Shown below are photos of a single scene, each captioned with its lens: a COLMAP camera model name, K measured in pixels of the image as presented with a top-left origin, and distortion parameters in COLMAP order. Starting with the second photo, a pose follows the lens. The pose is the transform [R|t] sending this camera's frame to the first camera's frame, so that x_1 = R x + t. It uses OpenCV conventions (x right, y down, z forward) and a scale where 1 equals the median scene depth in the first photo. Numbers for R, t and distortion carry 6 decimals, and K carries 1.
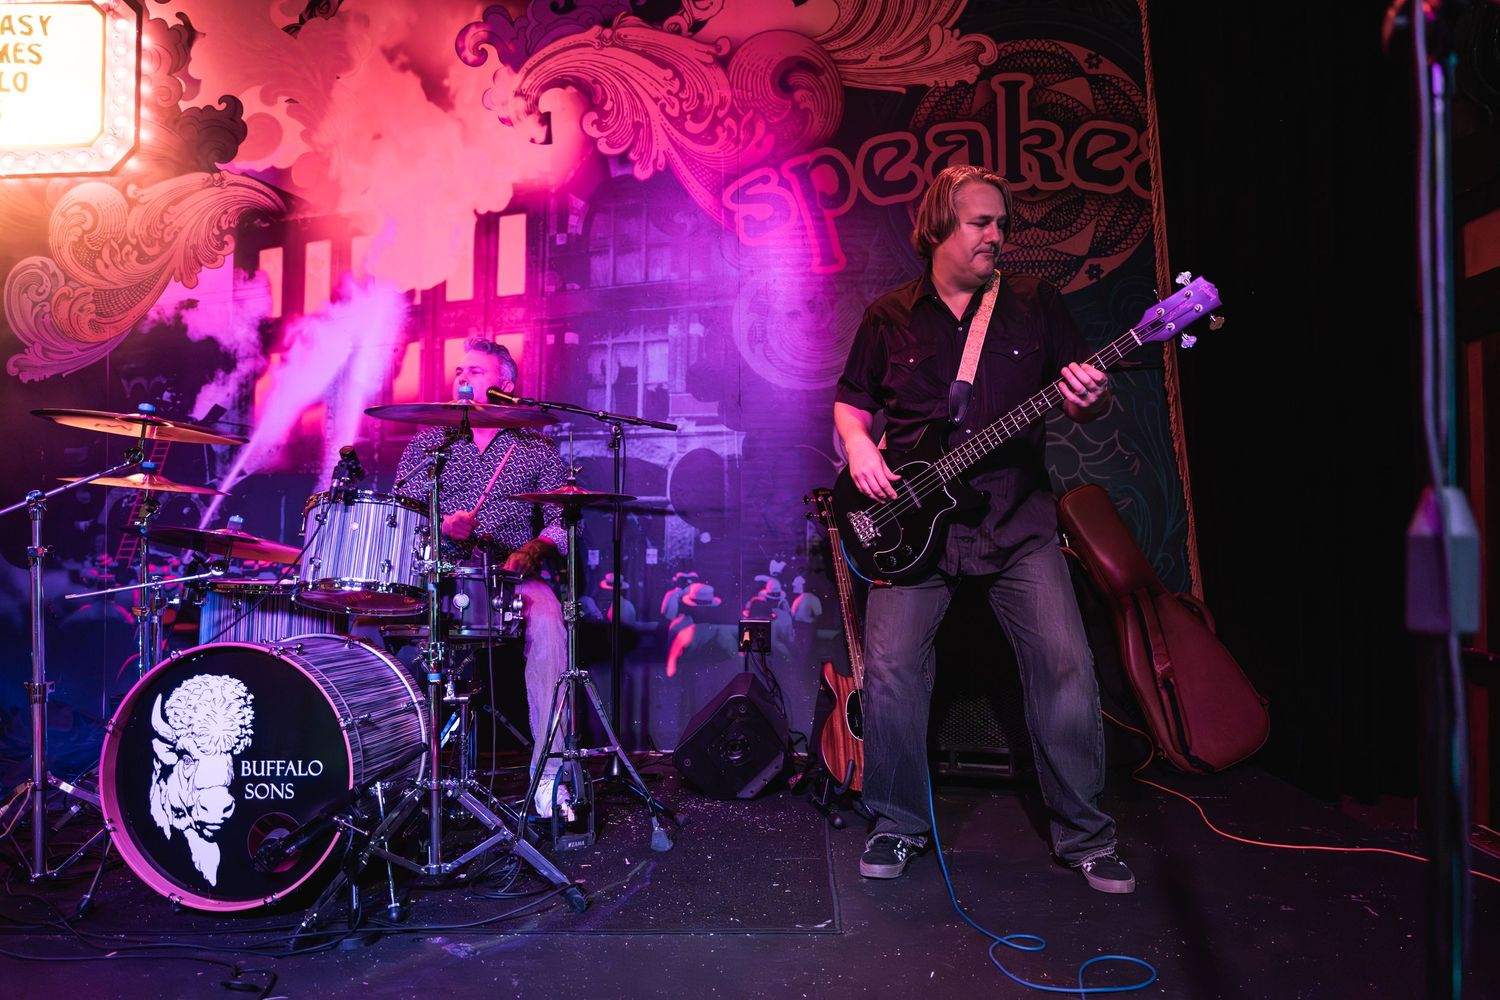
lens RADIAL K [[1100.1, 0, 743.1], [0, 1100.1, 499.8], [0, 0, 1]] dist [0.014483, -0.017536]
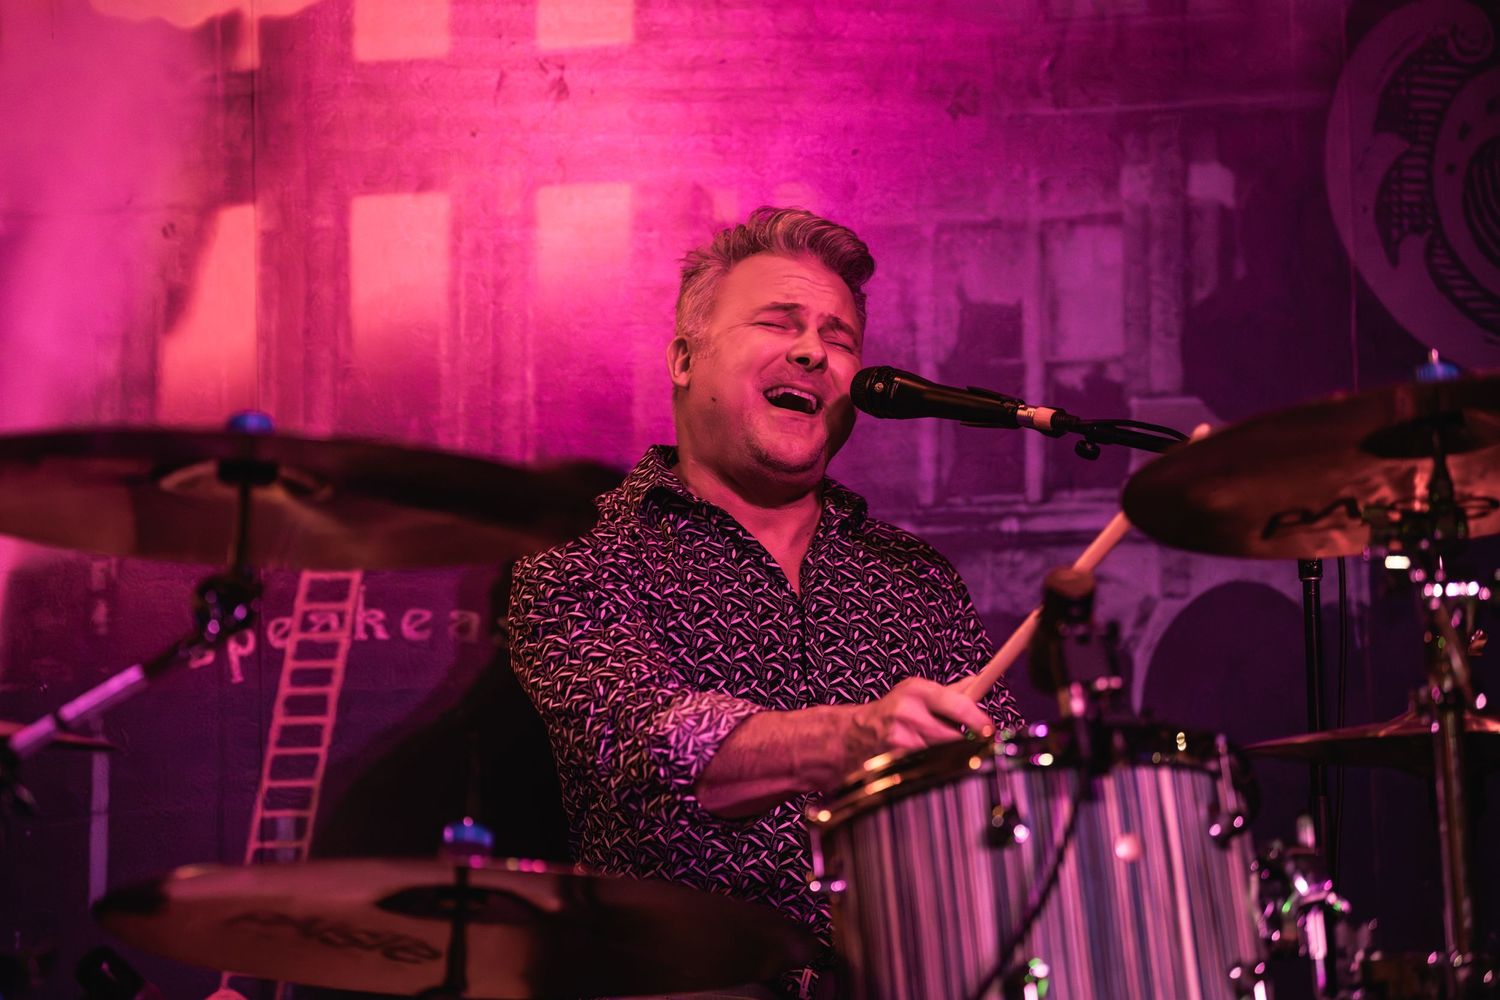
lens RADIAL K [[3864.3, 0, 750.6], [0, 3864.3, 491.4], [0, 0, 1]] dist [0.077473, 0.000000]
pose [[0.962924, 0.004347, 0.269737, -0.444330], [0.015502, 0.997326, -0.071413, 0.001283], [-0.269326, 0.072947, 0.960282, 0.032008]]
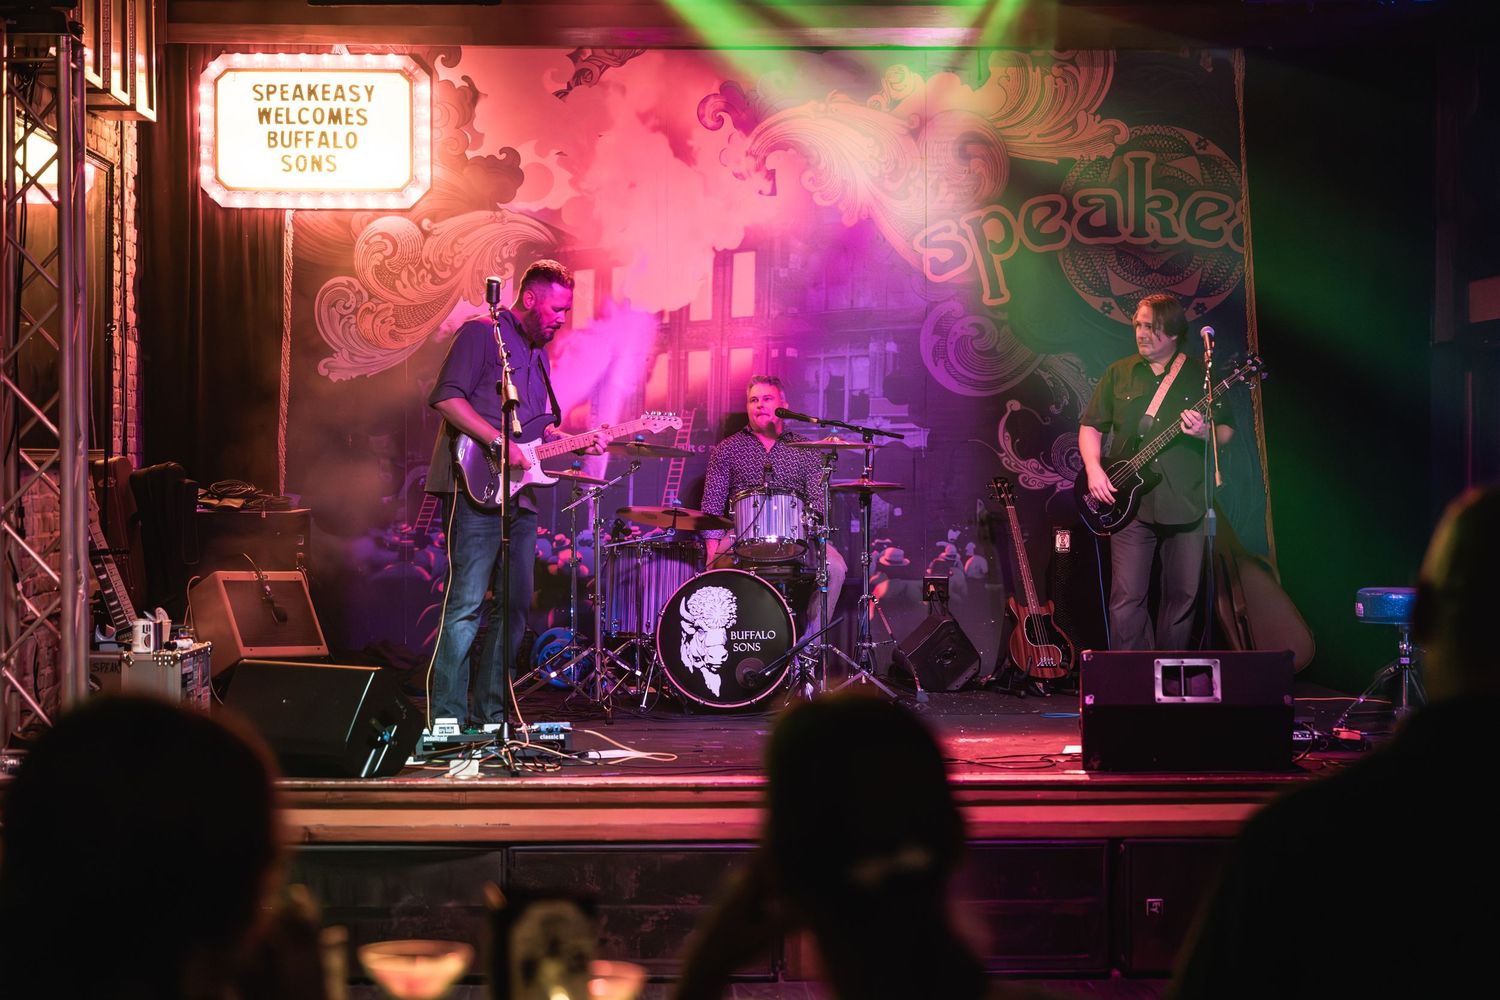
lens RADIAL K [[2919.1, 0, 734.4], [0, 2919.1, 522.3], [0, 0, 1]] dist [0.061745, 0.000000]
pose [[0.995225, 0.003278, 0.097556, -0.547407], [-0.007629, 0.998991, 0.044258, -0.100740], [-0.097313, -0.044791, 0.994245, -2.319606]]
